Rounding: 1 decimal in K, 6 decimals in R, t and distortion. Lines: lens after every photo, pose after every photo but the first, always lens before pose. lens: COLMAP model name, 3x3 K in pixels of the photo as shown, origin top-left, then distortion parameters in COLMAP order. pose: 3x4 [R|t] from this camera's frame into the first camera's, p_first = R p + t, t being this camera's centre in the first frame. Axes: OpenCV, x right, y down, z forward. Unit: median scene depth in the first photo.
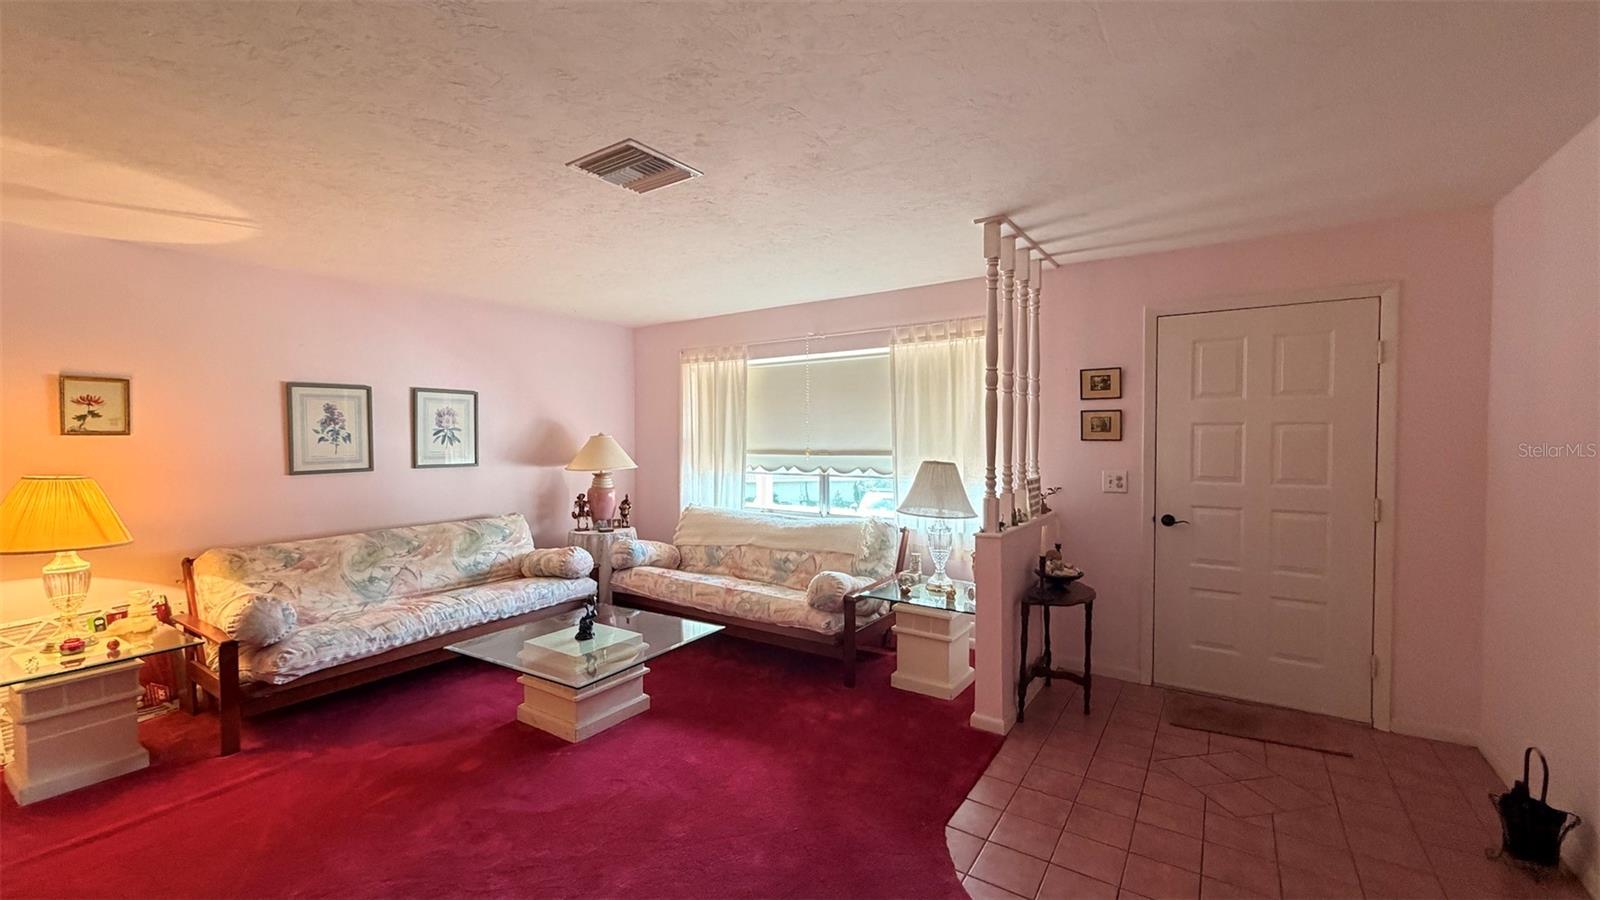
lens RADIAL K [[637.3, 0, 798.5], [0, 637.3, 449.5], [0, 0, 1]] dist [0.003826, 0.000127]
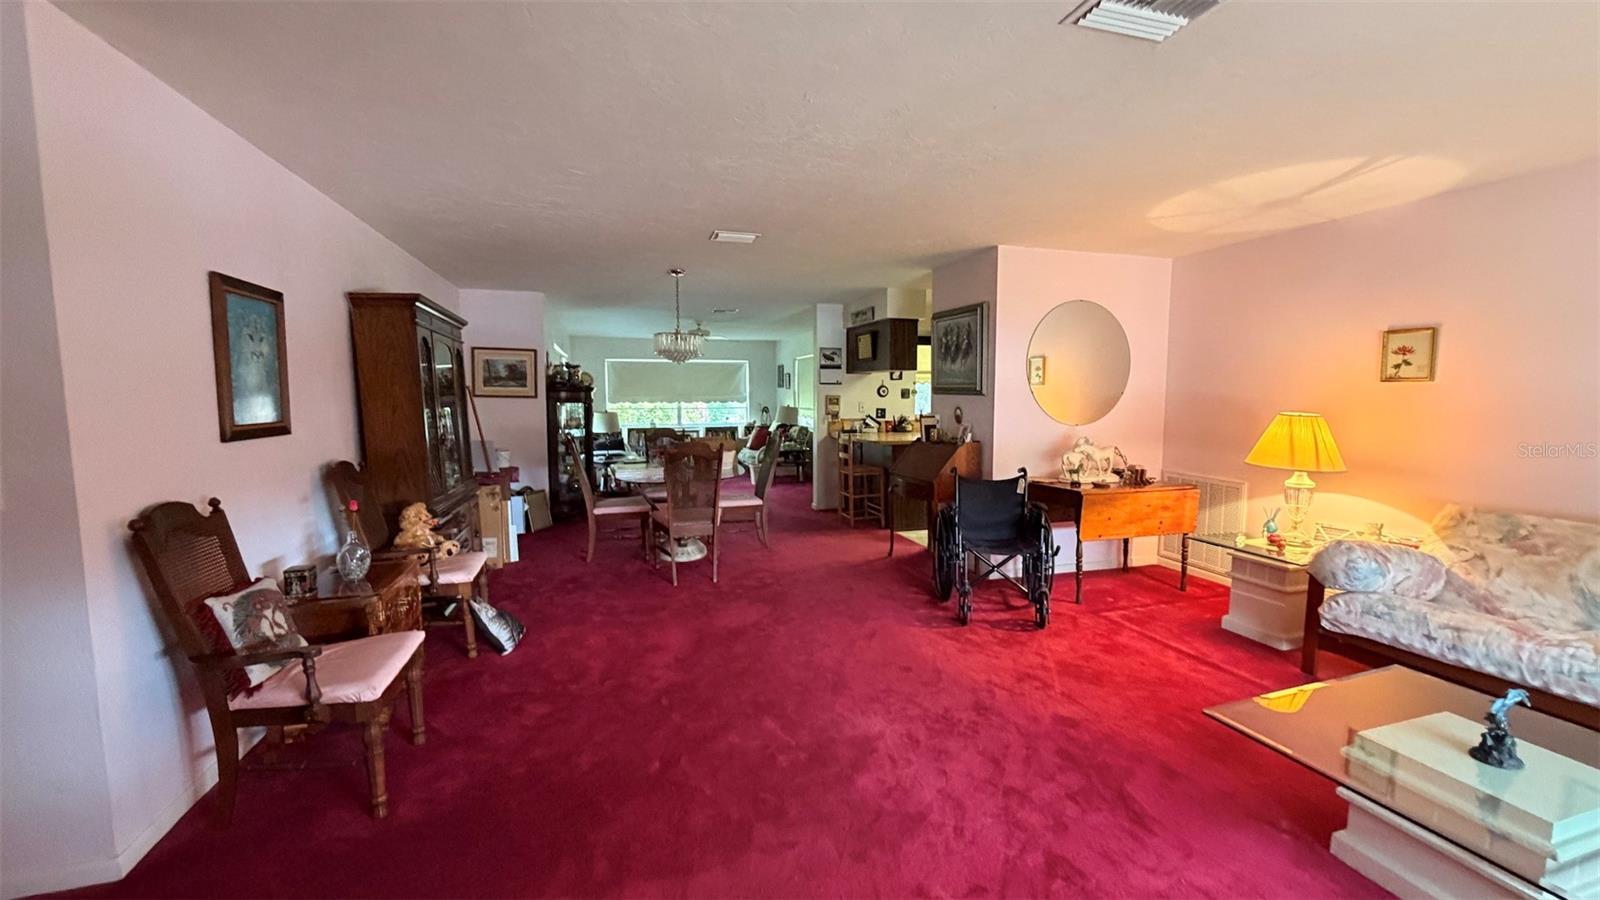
lens RADIAL K [[637.3, 0, 802.8], [0, 637.3, 448.8], [0, 0, 1]] dist [0.003826, 0.000127]
pose [[-0.627332, 0.075975, -0.775037, 0.430854], [-0.015096, 0.993856, 0.109644, -0.012169], [0.778606, 0.080483, -0.622331, 0.886870]]
